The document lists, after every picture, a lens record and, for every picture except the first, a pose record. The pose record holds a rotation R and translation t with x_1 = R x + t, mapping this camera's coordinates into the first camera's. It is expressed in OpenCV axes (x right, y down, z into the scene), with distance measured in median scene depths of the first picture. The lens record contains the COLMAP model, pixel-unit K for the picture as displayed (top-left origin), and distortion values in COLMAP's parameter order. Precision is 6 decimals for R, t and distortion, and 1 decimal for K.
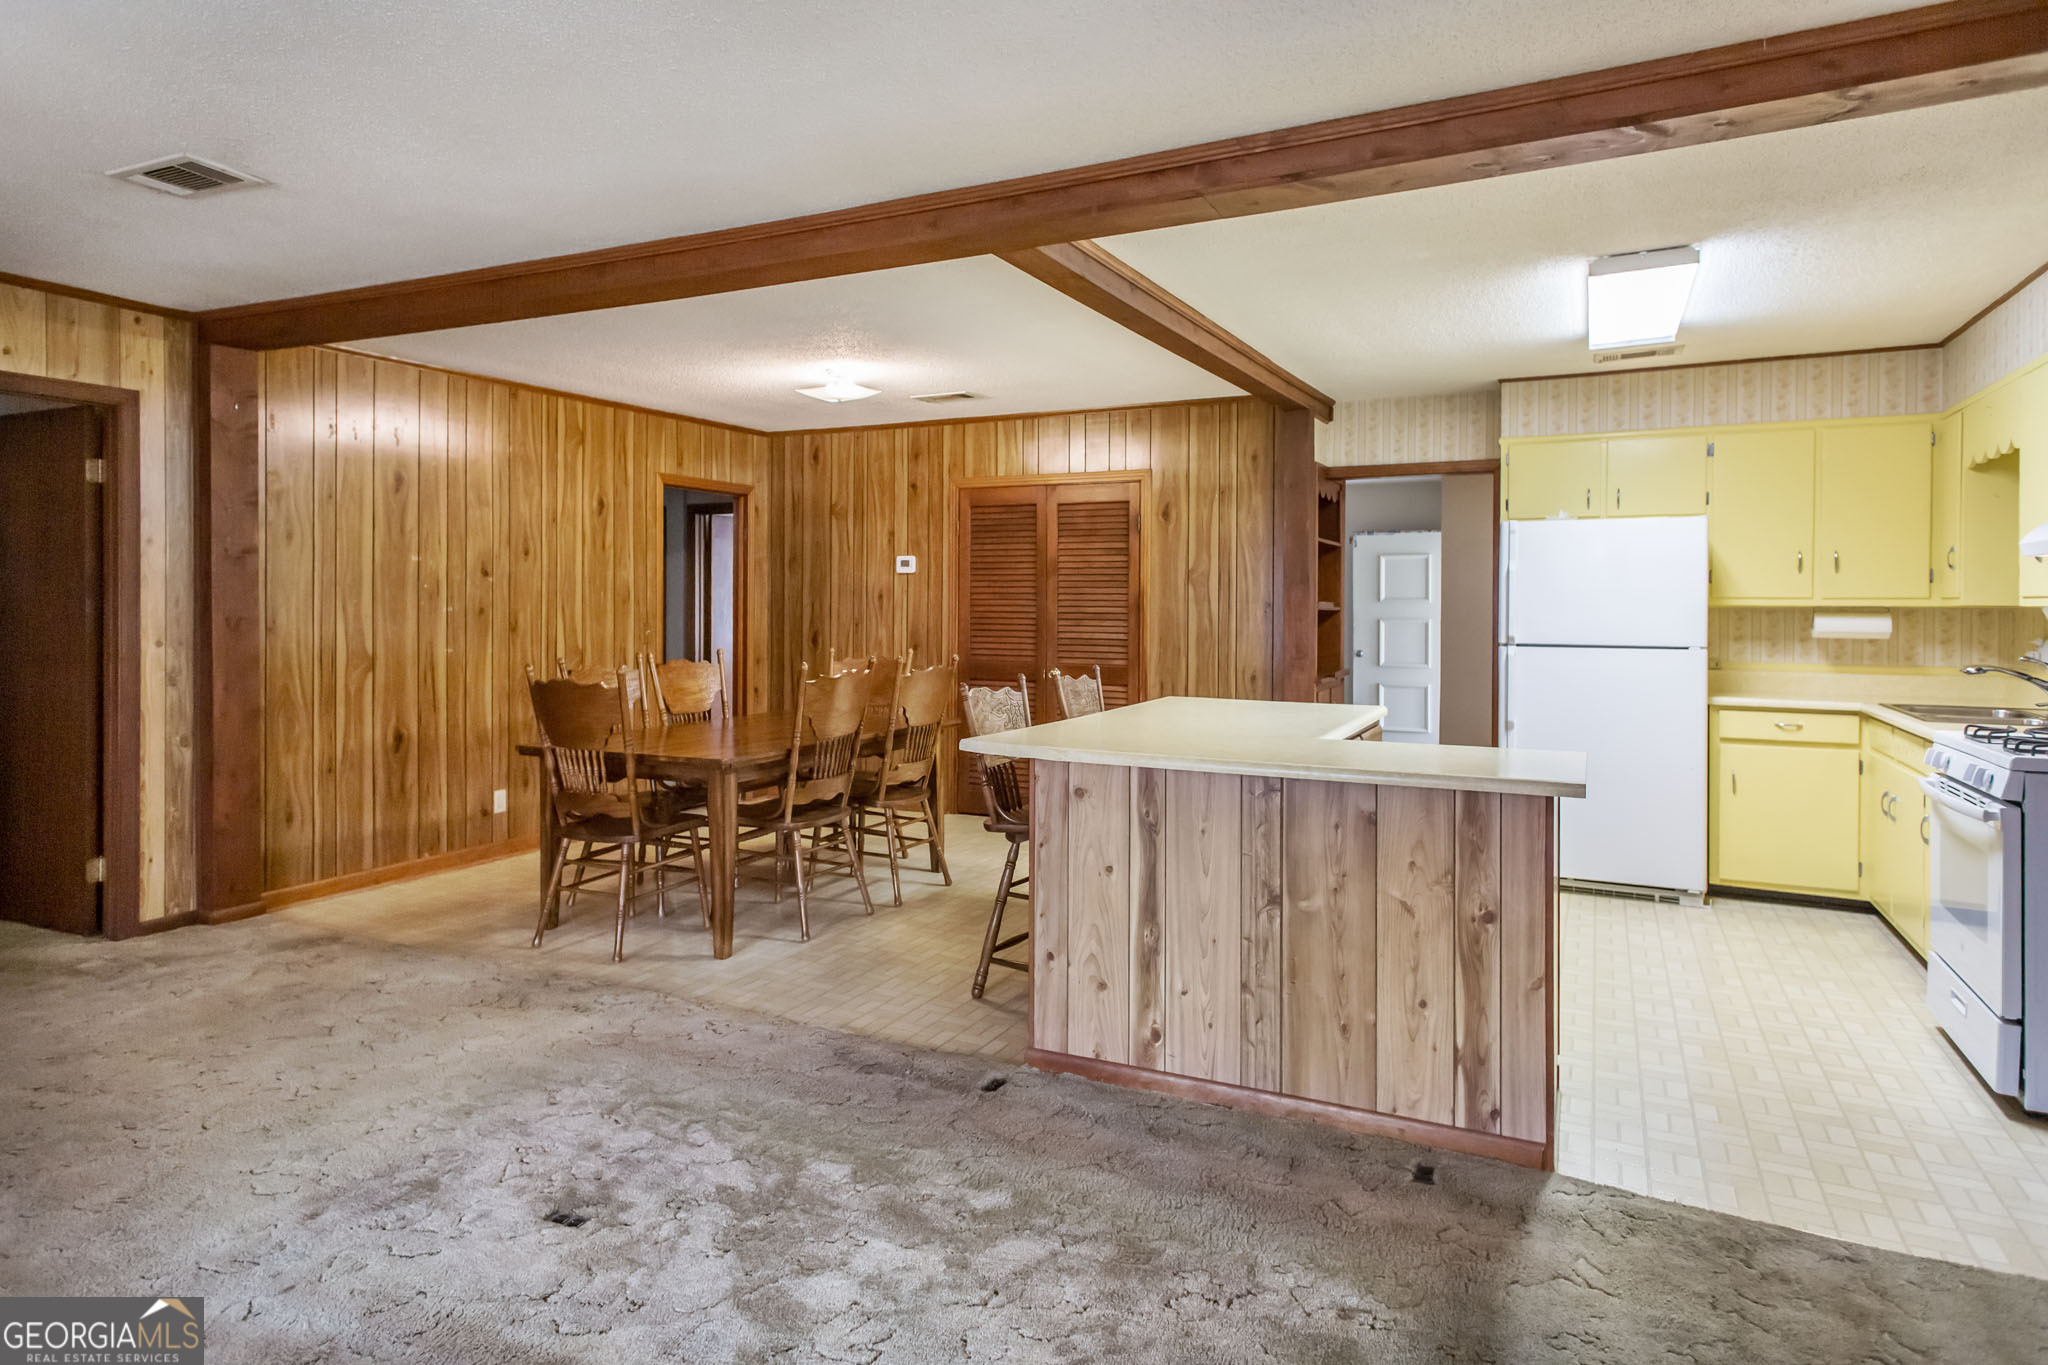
lens RADIAL K [[1190.4, 0, 1008.4], [0, 1190.4, 600.6], [0, 0, 1]] dist [0.017372, -0.007271]
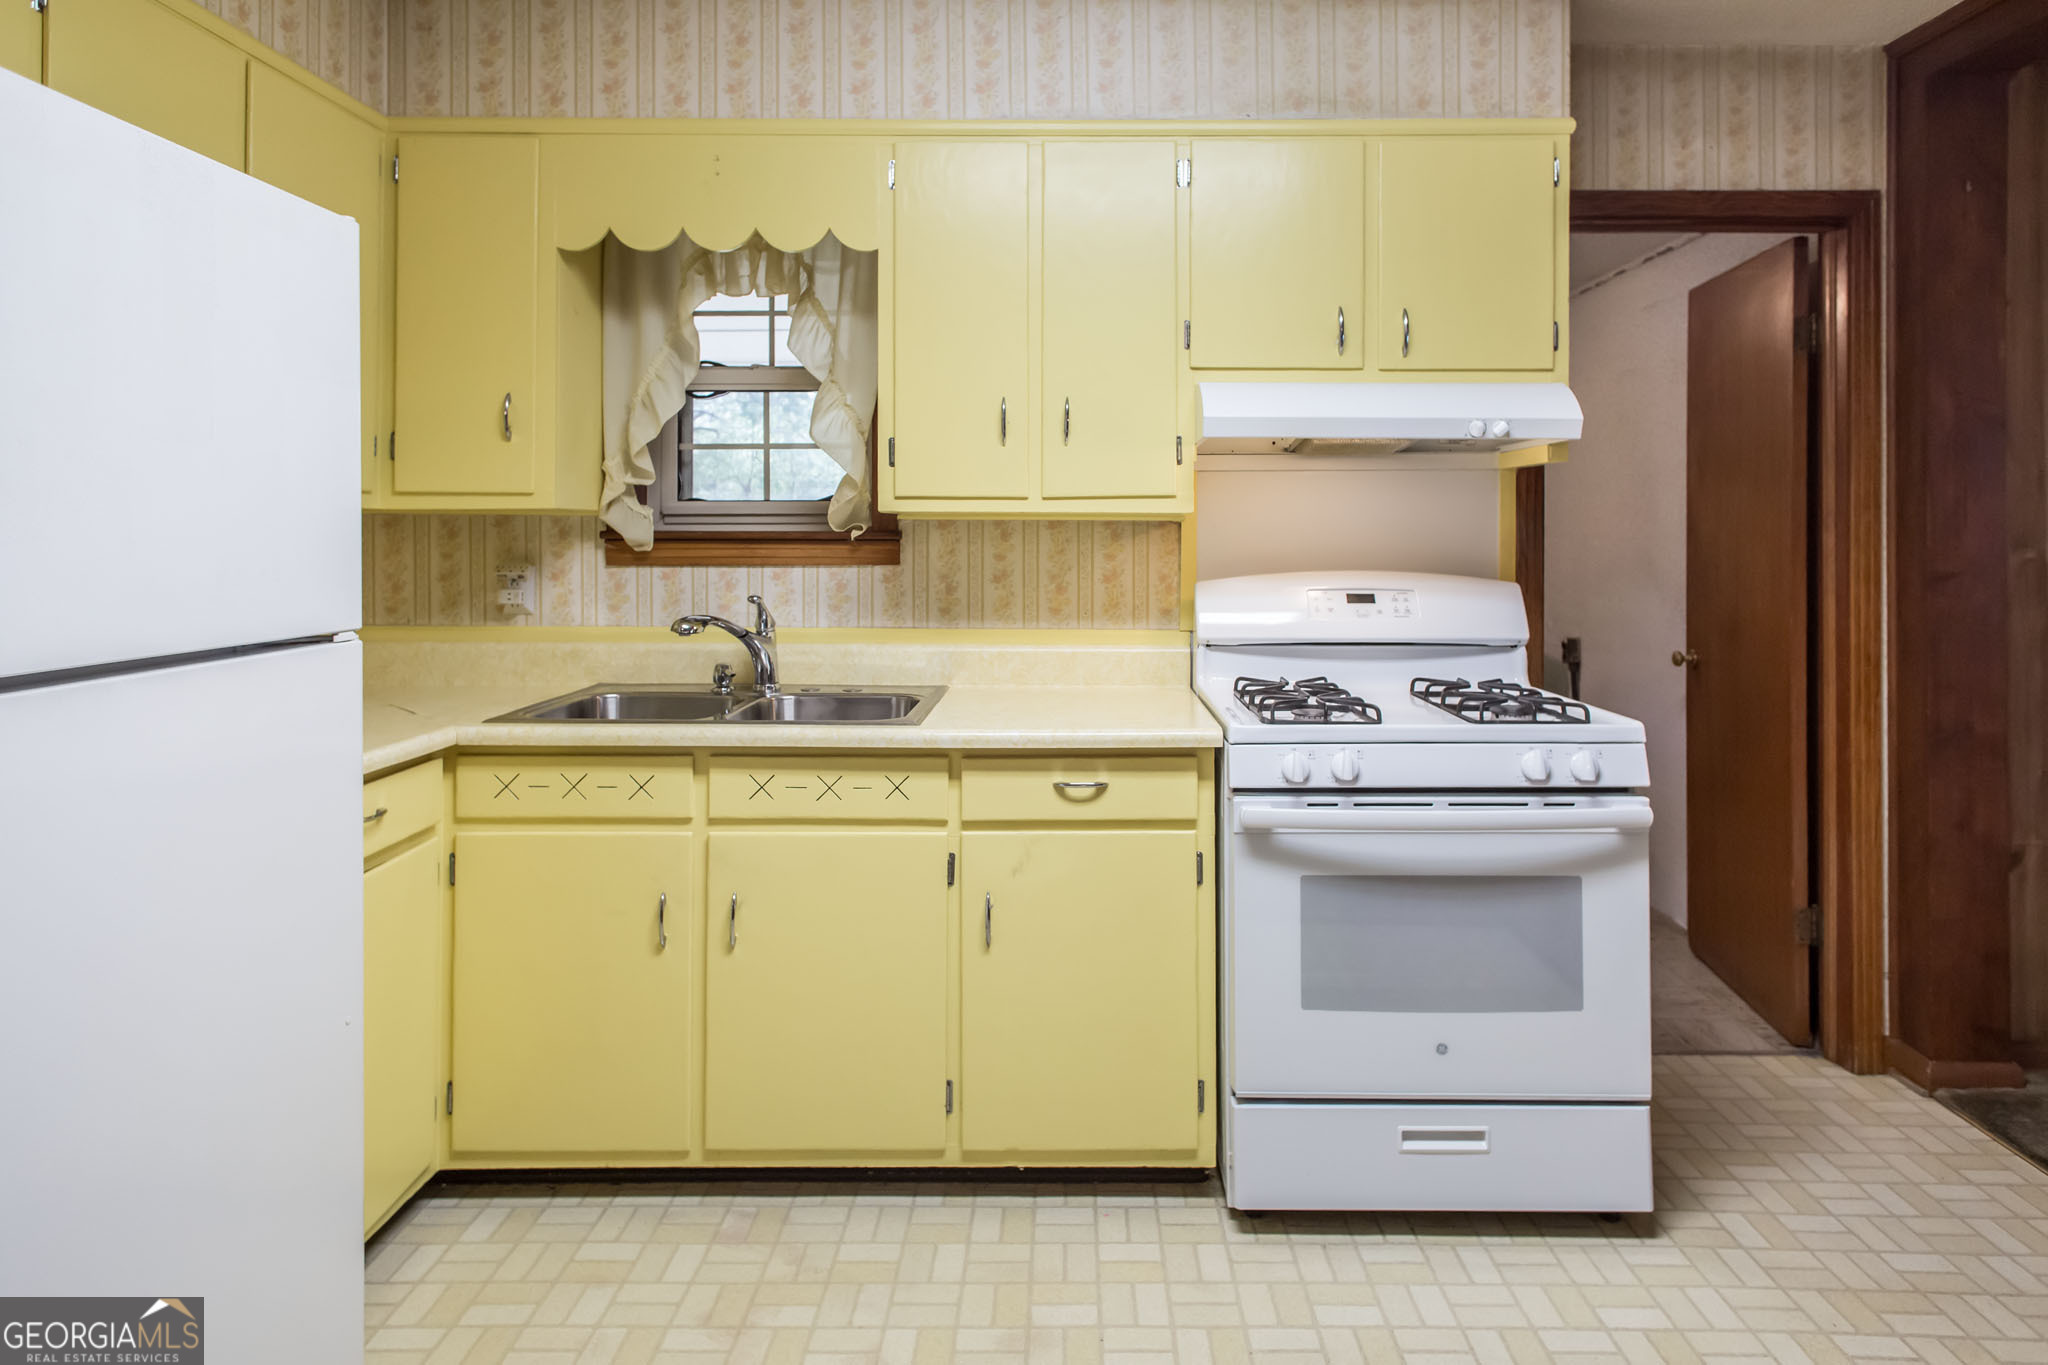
lens RADIAL K [[1190.4, 0, 1056.6], [0, 1190.4, 529.5], [0, 0, 1]] dist [0.017372, -0.007271]
pose [[-0.472914, -0.003909, 0.881100, 0.326481], [-0.008568, 0.999963, -0.000163, 0.016861], [-0.881067, -0.007626, -0.472930, 1.523071]]
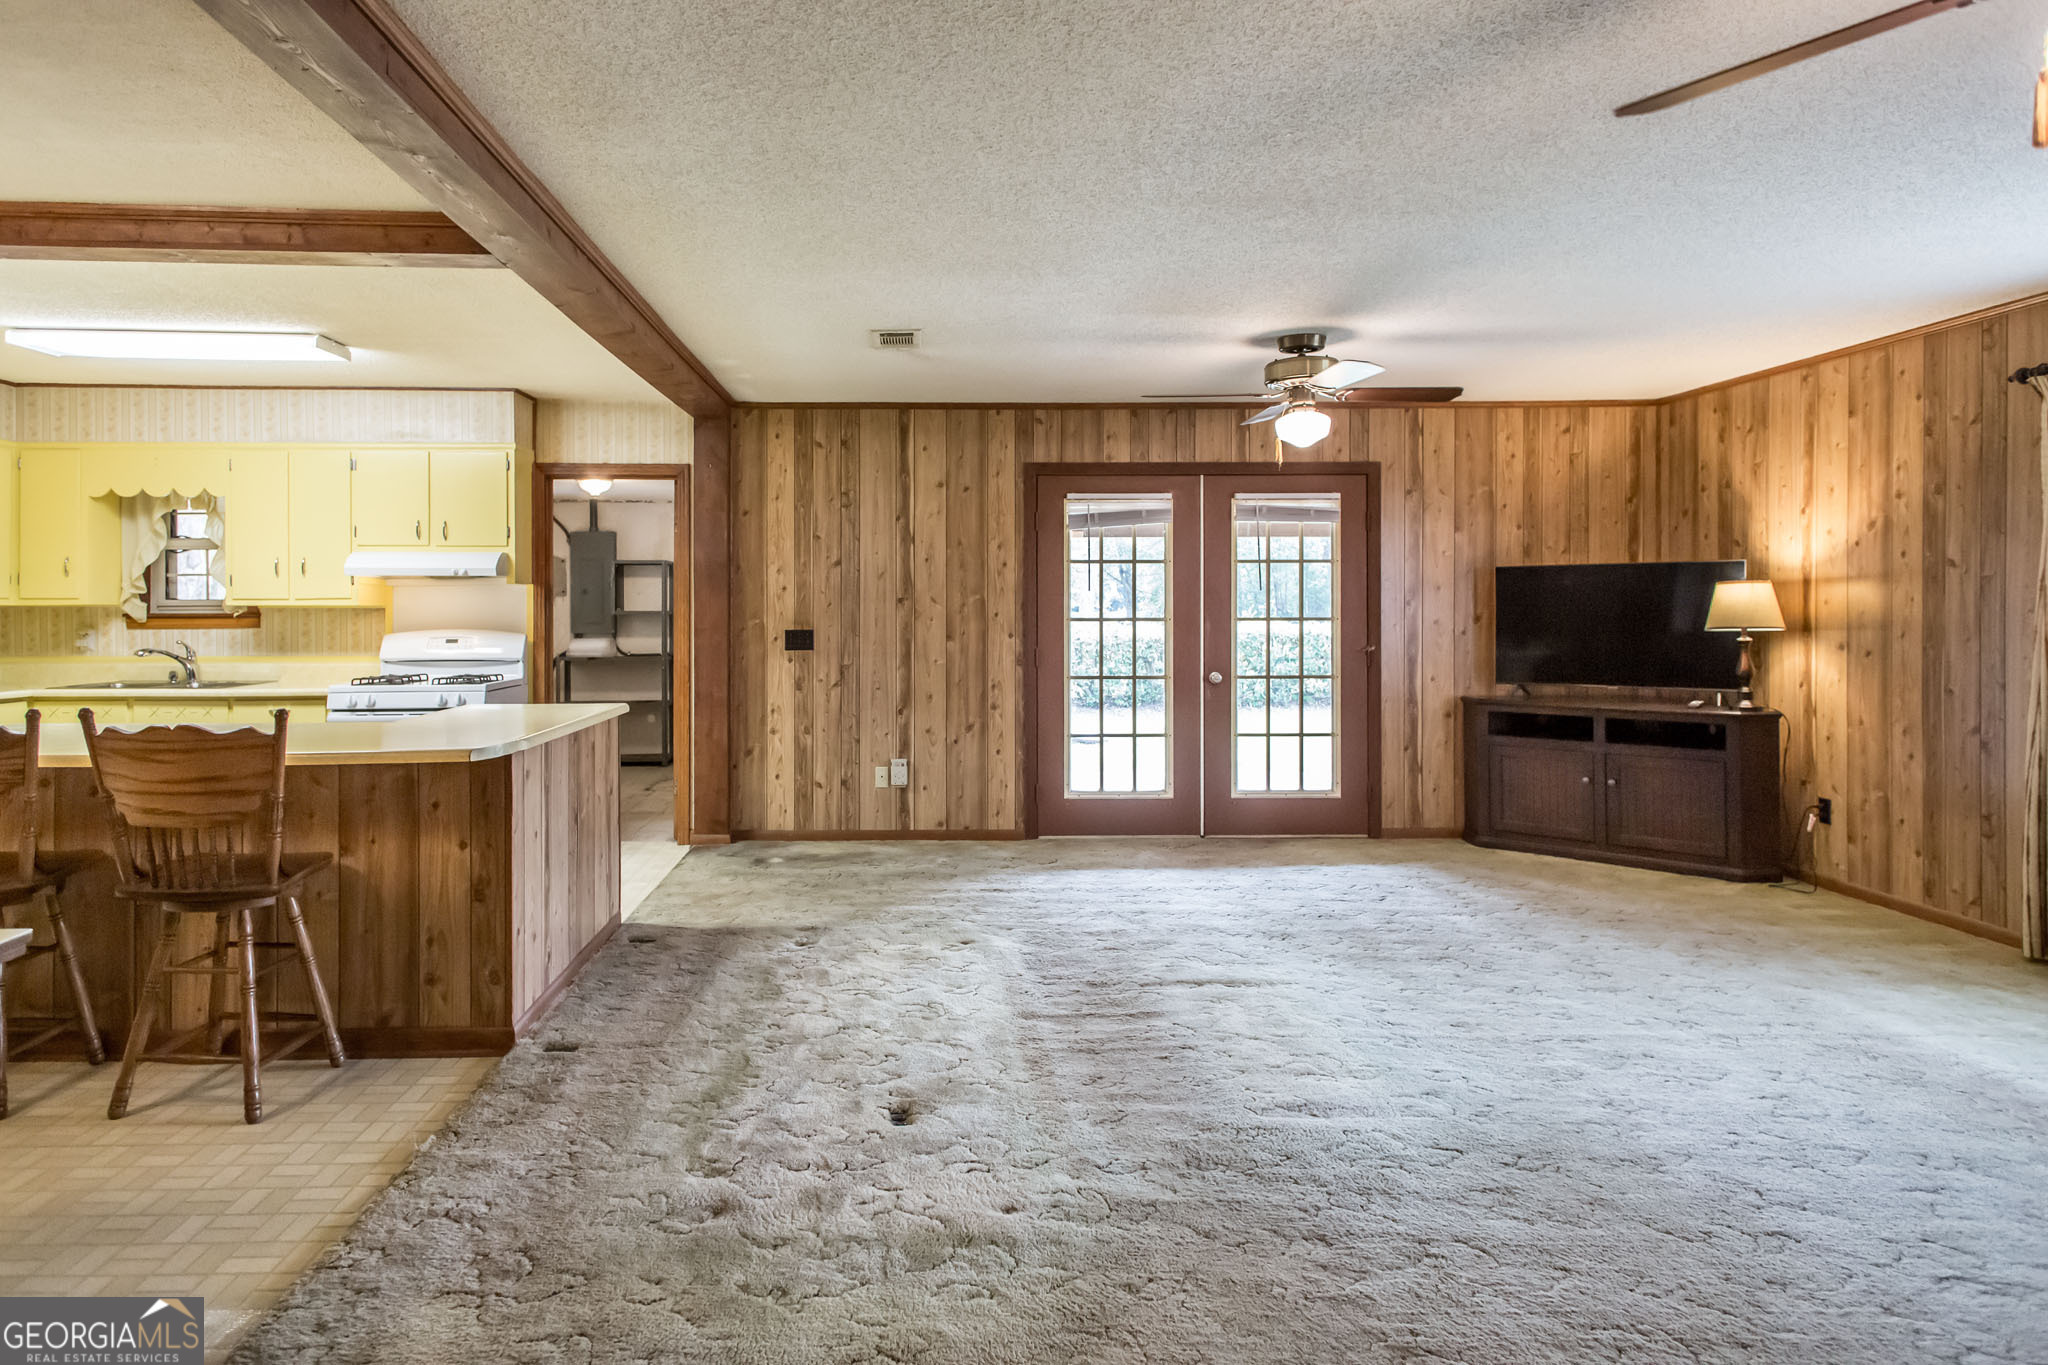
lens RADIAL K [[1190.4, 0, 956.6], [0, 1190.4, 612.2], [0, 0, 1]] dist [0.017372, -0.007271]
pose [[-0.495371, -0.008232, 0.868643, -1.106939], [-0.004406, 0.999966, 0.006964, -0.001046], [-0.868671, -0.000377, -0.495390, 1.199156]]
